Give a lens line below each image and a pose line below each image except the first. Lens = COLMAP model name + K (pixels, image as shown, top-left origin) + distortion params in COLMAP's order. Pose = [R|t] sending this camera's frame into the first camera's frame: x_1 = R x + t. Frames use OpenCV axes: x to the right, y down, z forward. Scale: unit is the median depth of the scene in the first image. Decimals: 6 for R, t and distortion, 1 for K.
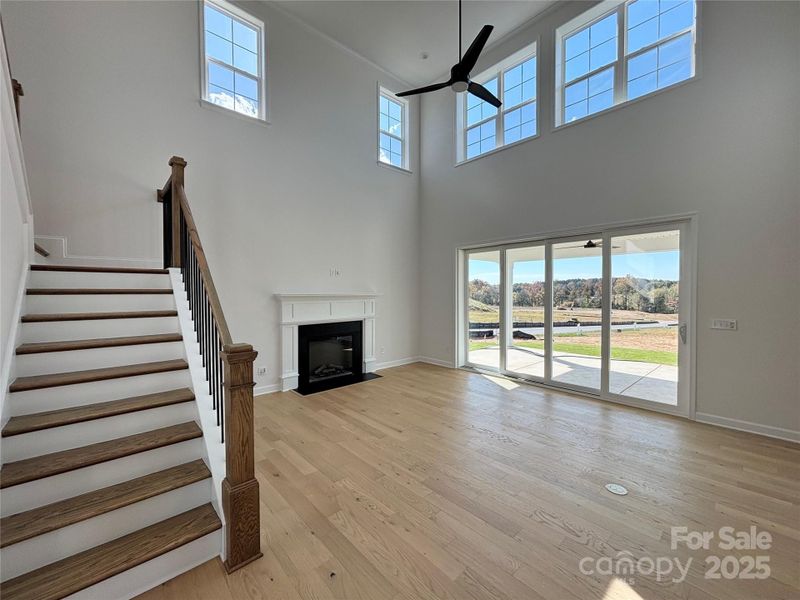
lens RADIAL K [[325.3, 0, 397.4], [0, 325.3, 298.6], [0, 0, 1]] dist [-0.000337, -0.000108]
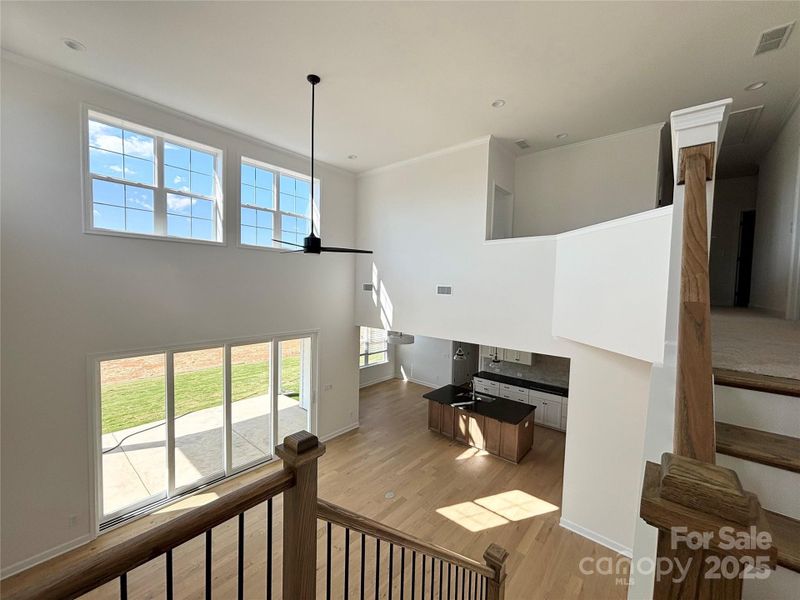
lens RADIAL K [[325.3, 0, 397.4], [0, 325.3, 298.6], [0, 0, 1]] dist [-0.000337, -0.000108]
pose [[-0.120691, -0.043845, 0.991721, -0.659483], [-0.002798, 0.999035, 0.043828, -0.376577], [-0.992686, 0.002514, -0.120698, 0.582717]]
